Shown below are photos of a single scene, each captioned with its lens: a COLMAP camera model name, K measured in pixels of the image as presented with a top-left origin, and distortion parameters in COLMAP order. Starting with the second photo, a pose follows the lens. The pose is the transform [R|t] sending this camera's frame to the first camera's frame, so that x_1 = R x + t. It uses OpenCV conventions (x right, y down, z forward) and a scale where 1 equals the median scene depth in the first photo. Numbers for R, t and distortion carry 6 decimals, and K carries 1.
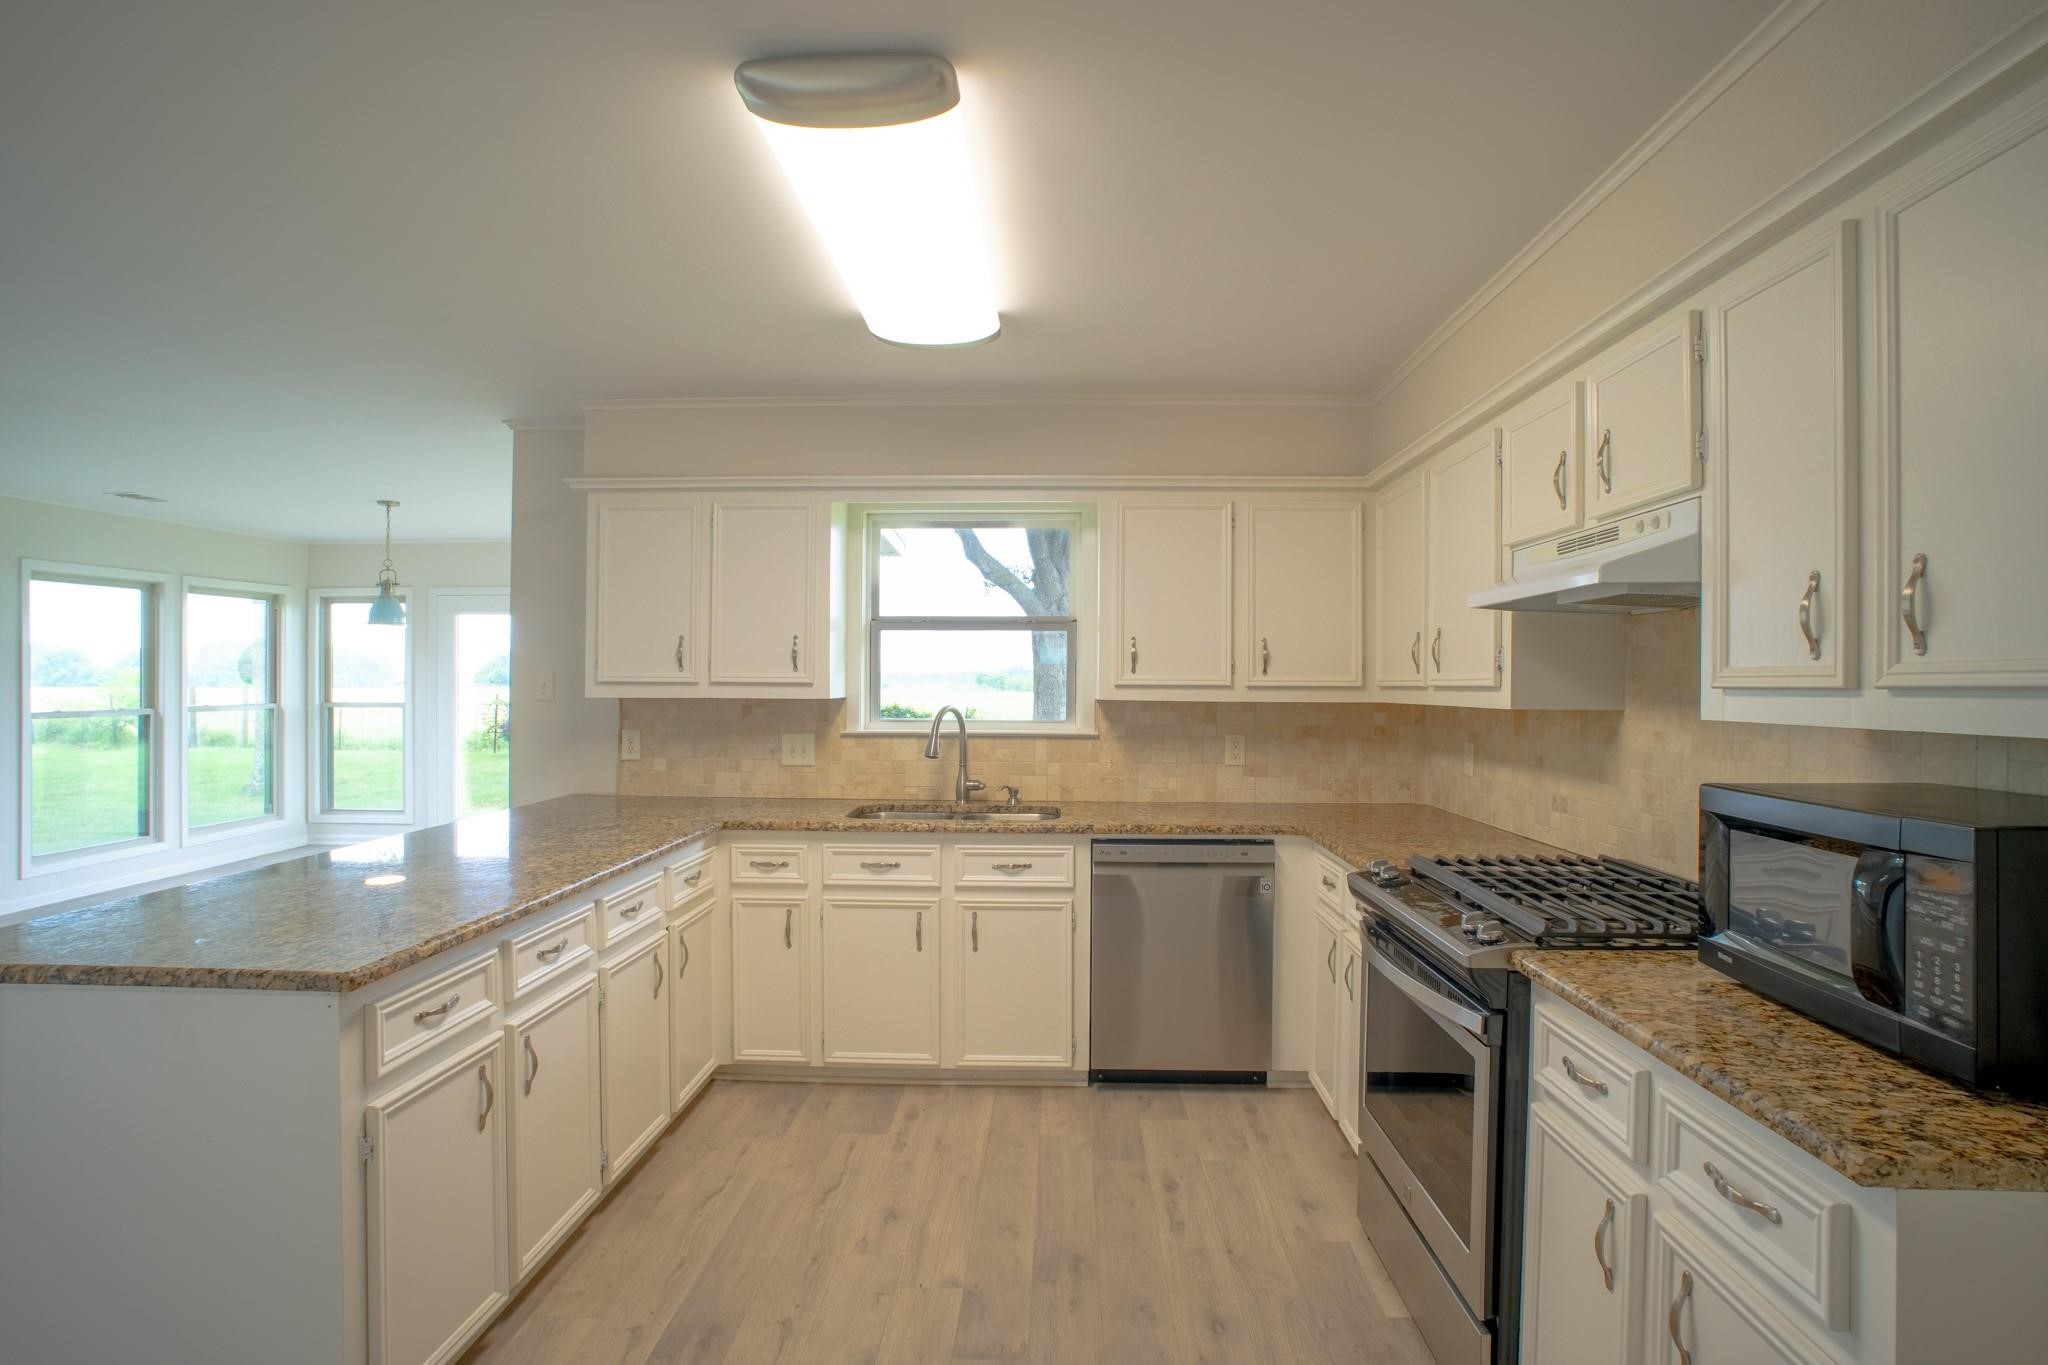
lens RADIAL K [[986.2, 0, 1032.9], [0, 986.2, 678.4], [0, 0, 1]] dist [-0.072043, 0.026552]
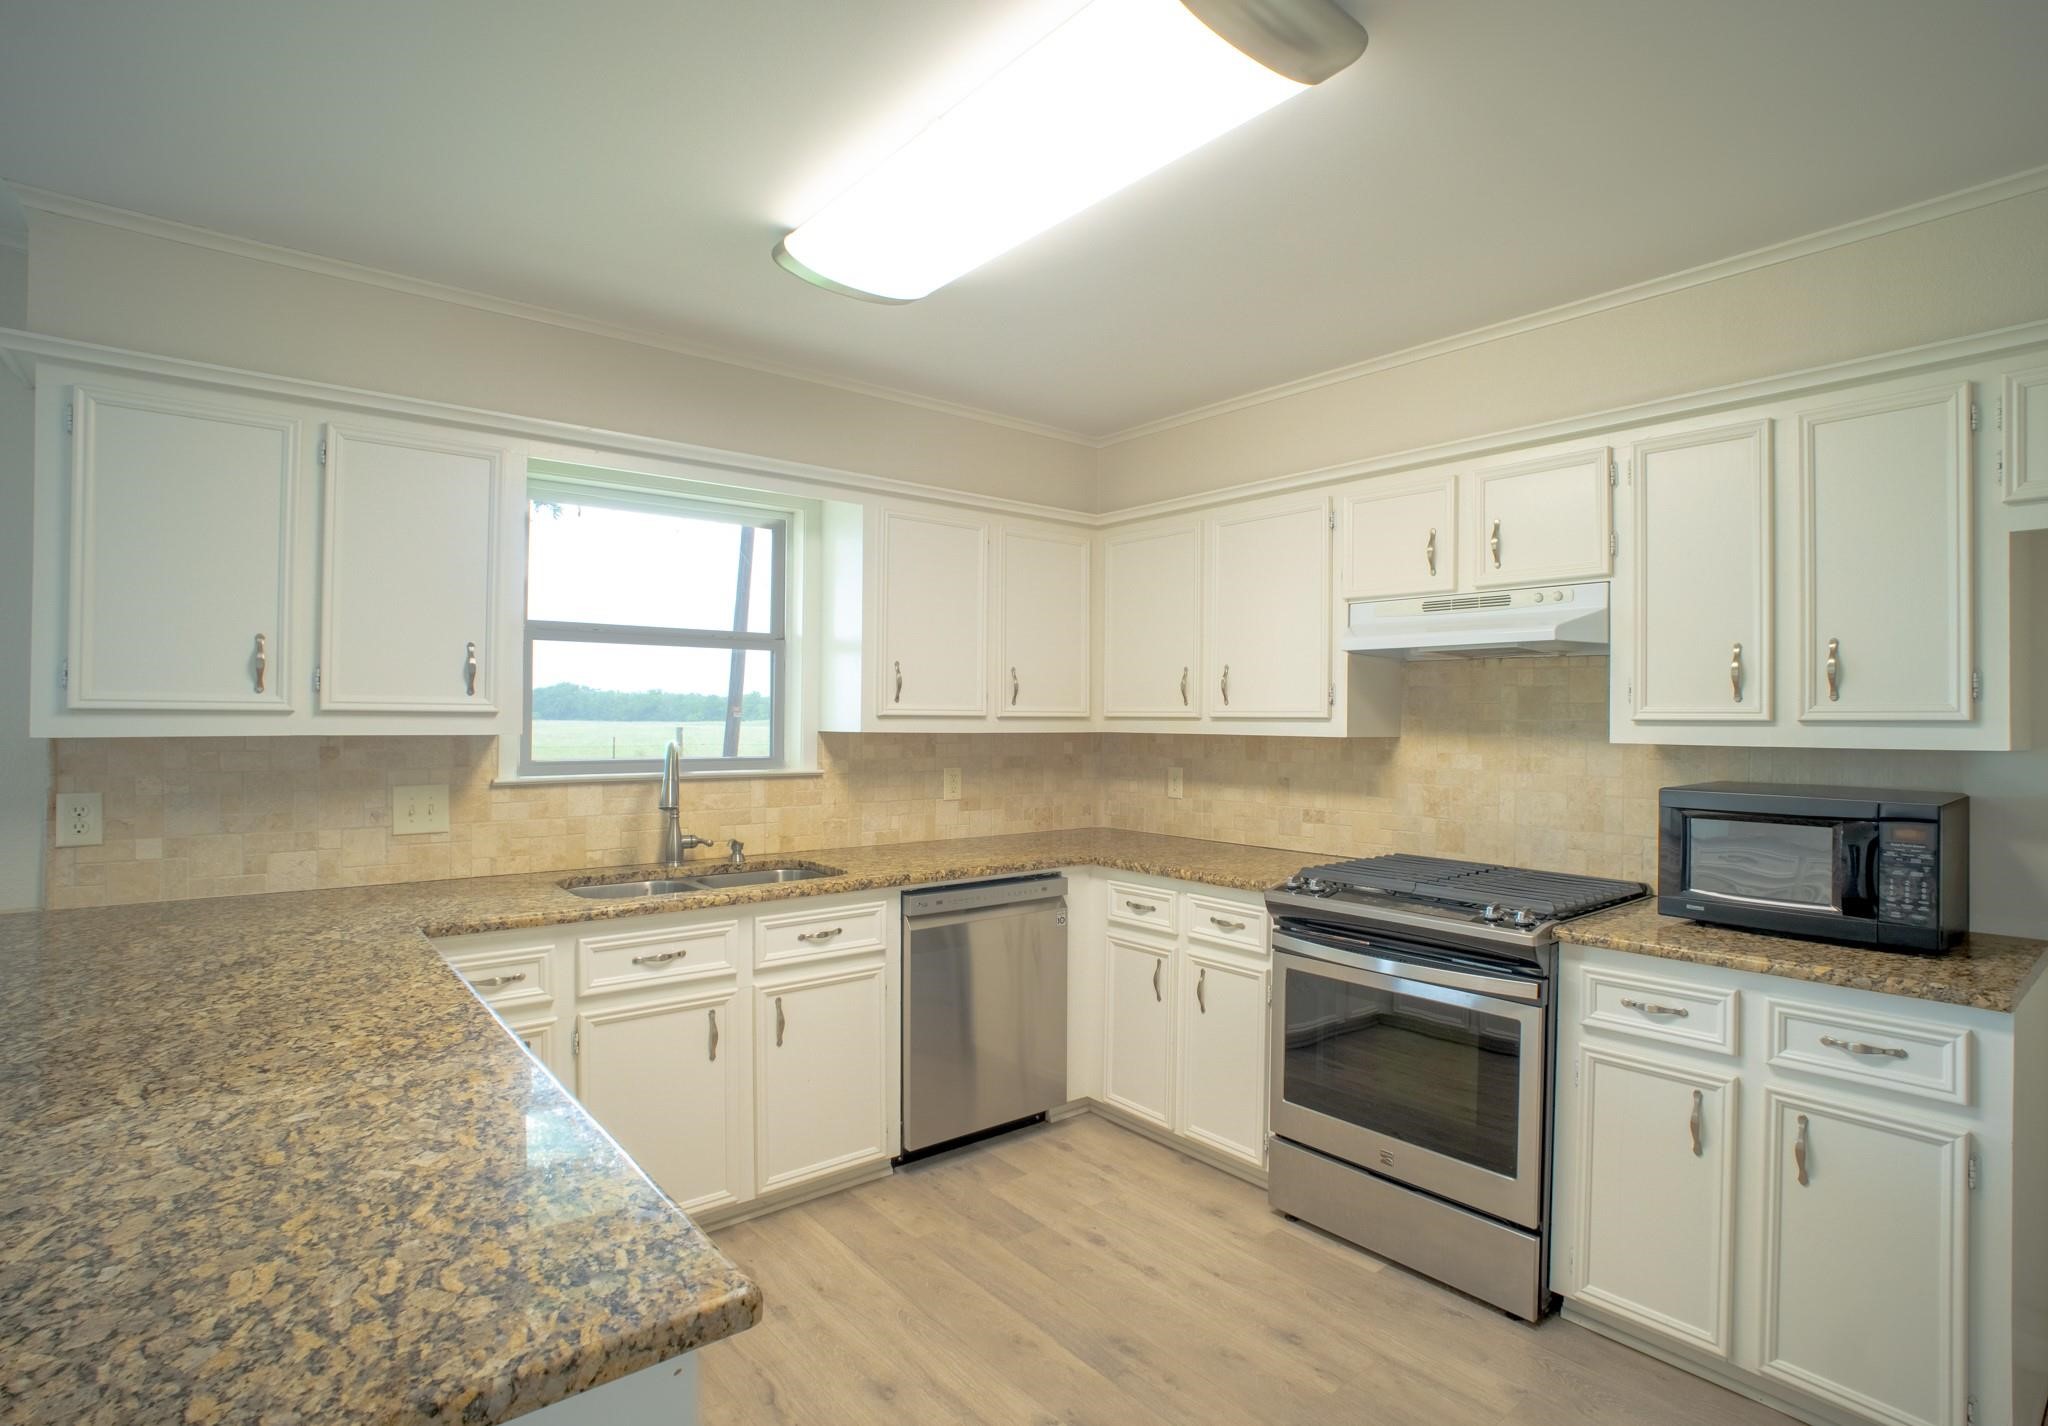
lens RADIAL K [[1031.2, 0, 1024.0], [0, 1031.2, 713.0], [0, 0, 1]] dist [-0.048407, 0.001628]
pose [[0.749650, 0.001567, 0.661833, -0.465252], [-0.006602, 0.999965, 0.005110, -0.001157], [-0.661802, -0.008200, 0.749634, 0.238104]]
